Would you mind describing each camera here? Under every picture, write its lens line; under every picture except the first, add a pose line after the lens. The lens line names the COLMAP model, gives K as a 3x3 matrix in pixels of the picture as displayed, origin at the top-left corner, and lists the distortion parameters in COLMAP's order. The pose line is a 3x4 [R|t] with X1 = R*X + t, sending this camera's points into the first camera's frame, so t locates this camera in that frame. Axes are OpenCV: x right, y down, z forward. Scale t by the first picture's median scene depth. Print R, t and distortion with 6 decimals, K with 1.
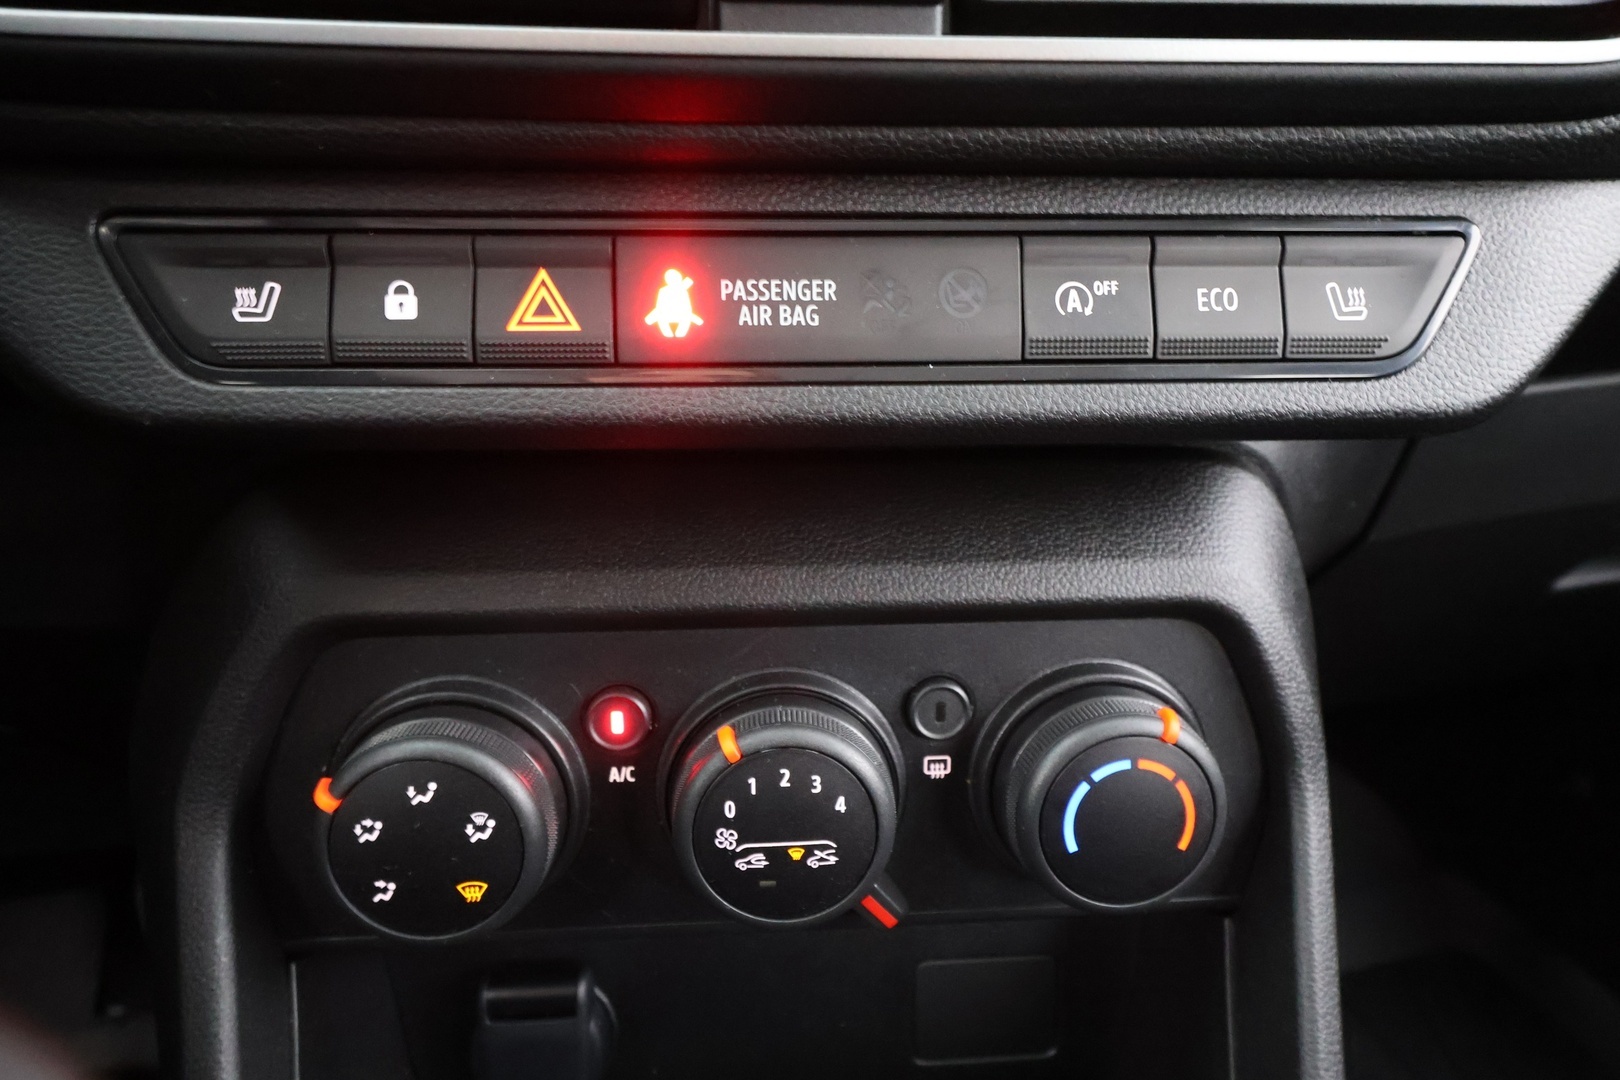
lens RADIAL K [[876.3, 0, 815.6], [0, 876.3, 543.3], [0, 0, 1]] dist [0.003377, 0.002258]
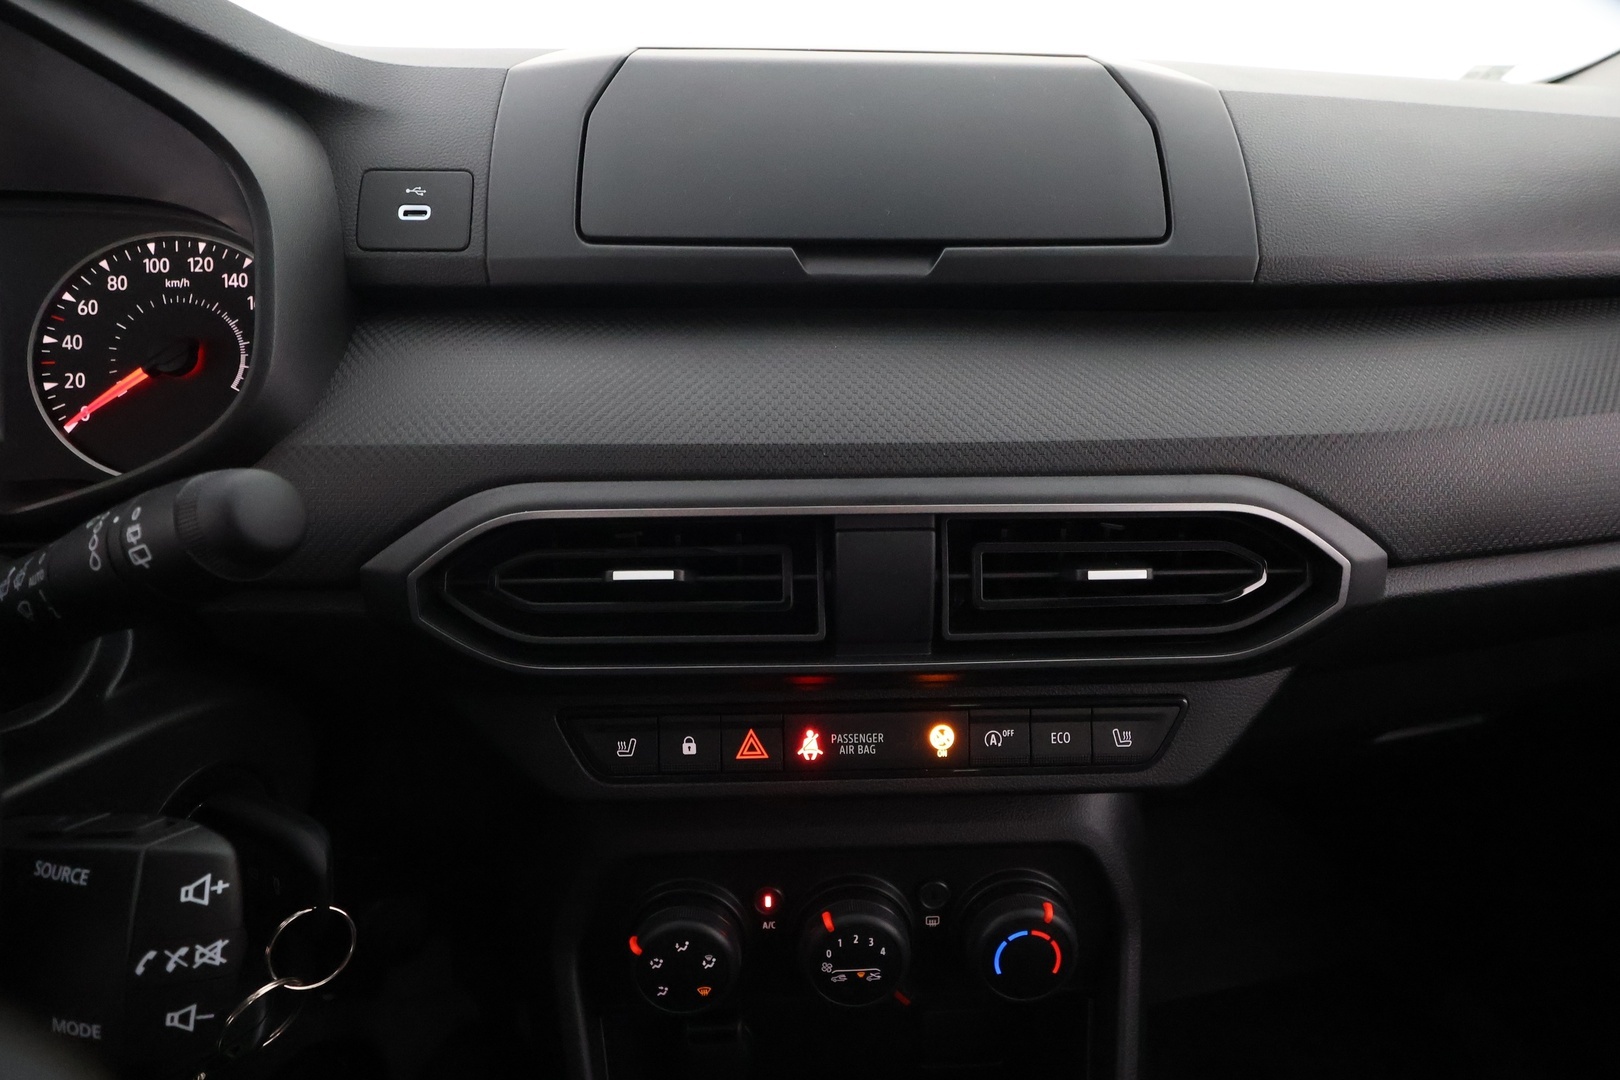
lens RADIAL K [[876.3, 0, 805.3], [0, 876.3, 535.6], [0, 0, 1]] dist [0.003377, 0.002258]
pose [[0.999512, -0.000016, -0.031241, -0.089061], [0.001255, 0.999213, 0.039636, -0.754489], [0.031216, -0.039656, 0.998726, -1.009242]]
